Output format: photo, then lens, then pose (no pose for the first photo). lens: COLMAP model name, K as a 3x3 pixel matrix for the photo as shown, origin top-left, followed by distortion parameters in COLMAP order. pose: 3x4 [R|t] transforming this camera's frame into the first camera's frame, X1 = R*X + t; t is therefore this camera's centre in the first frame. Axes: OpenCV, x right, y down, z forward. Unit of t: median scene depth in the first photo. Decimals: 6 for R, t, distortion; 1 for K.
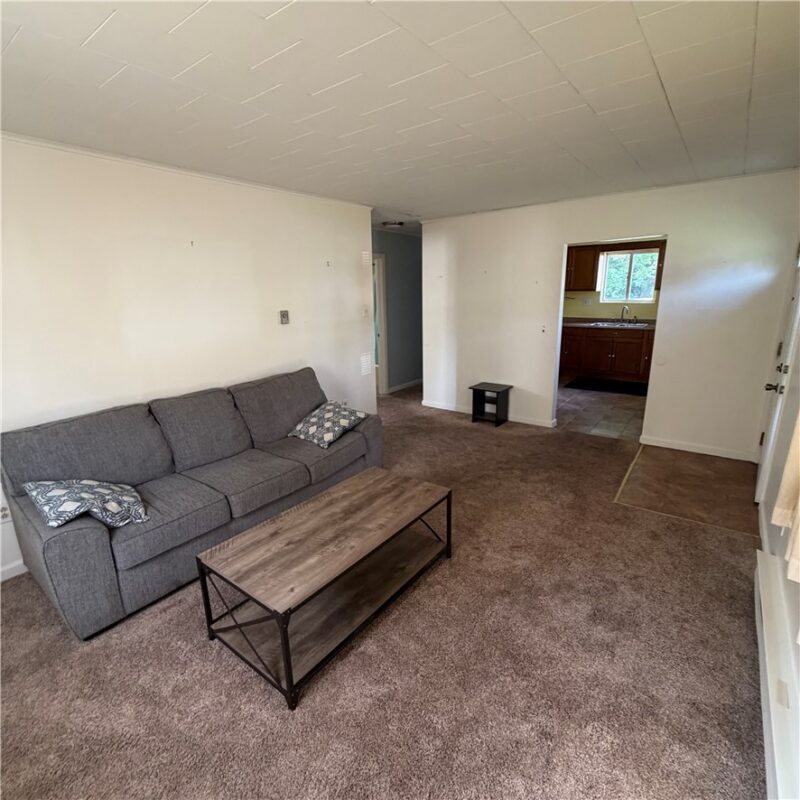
lens RADIAL K [[427.1, 0, 398.6], [0, 427.1, 398.2], [0, 0, 1]] dist [0.003997, 0.000964]
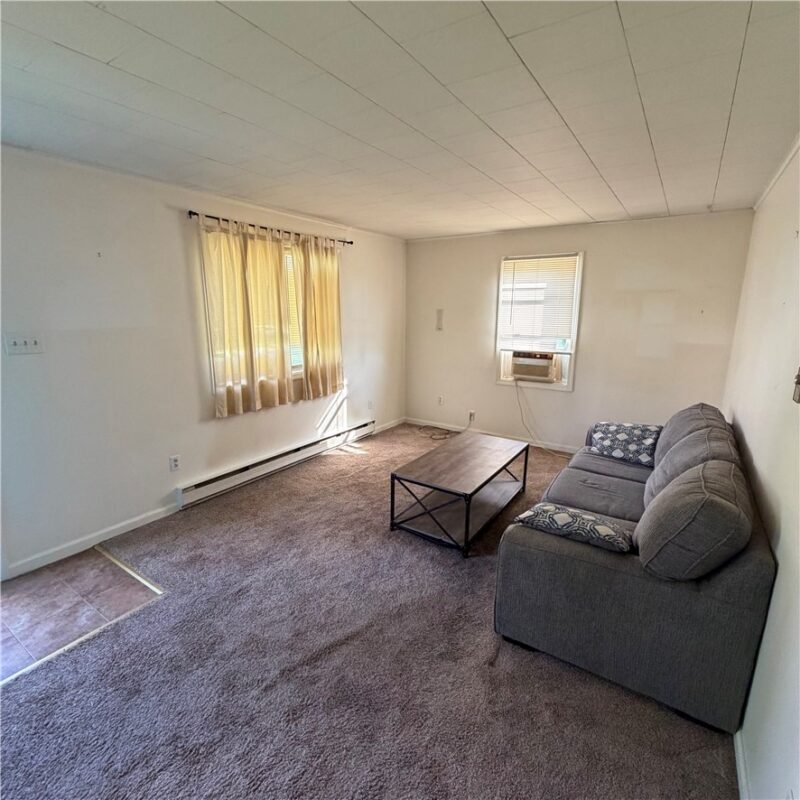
lens RADIAL K [[427.1, 0, 399.2], [0, 427.1, 398.5], [0, 0, 1]] dist [0.003997, 0.000964]
pose [[-0.997772, 0.030387, -0.059391, 0.175740], [-0.000203, 0.888859, 0.458181, -0.560413], [0.066713, 0.457173, -0.886872, 2.087337]]
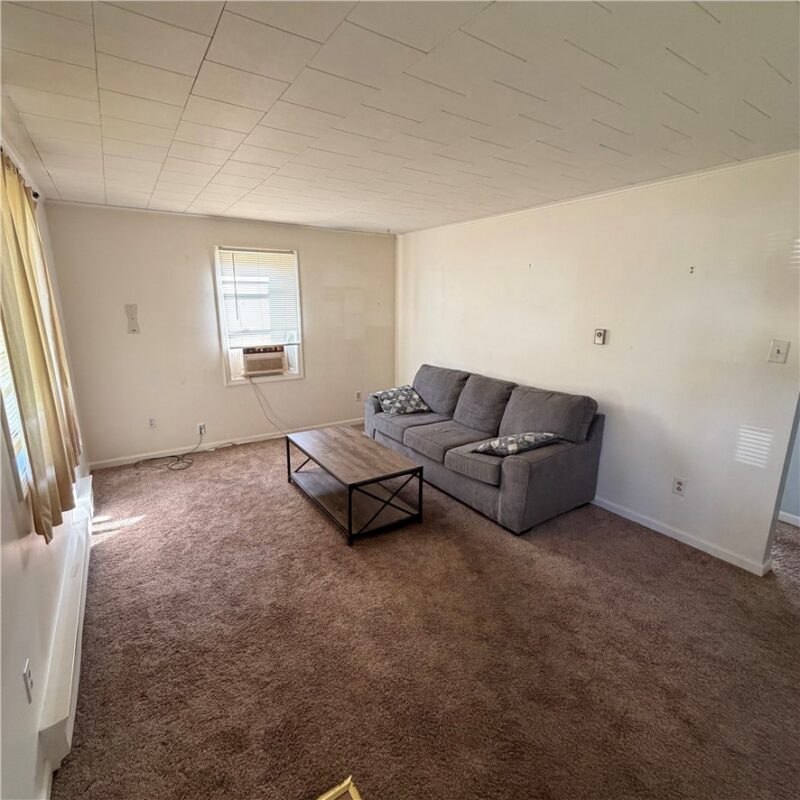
lens RADIAL K [[427.1, 0, 398.5], [0, 427.1, 399.1], [0, 0, 1]] dist [0.003997, 0.000964]
pose [[-0.326071, 0.237036, -0.915145, 1.108747], [-0.239855, 0.915633, 0.322624, -0.404963], [0.914411, 0.324701, -0.241707, 1.386909]]
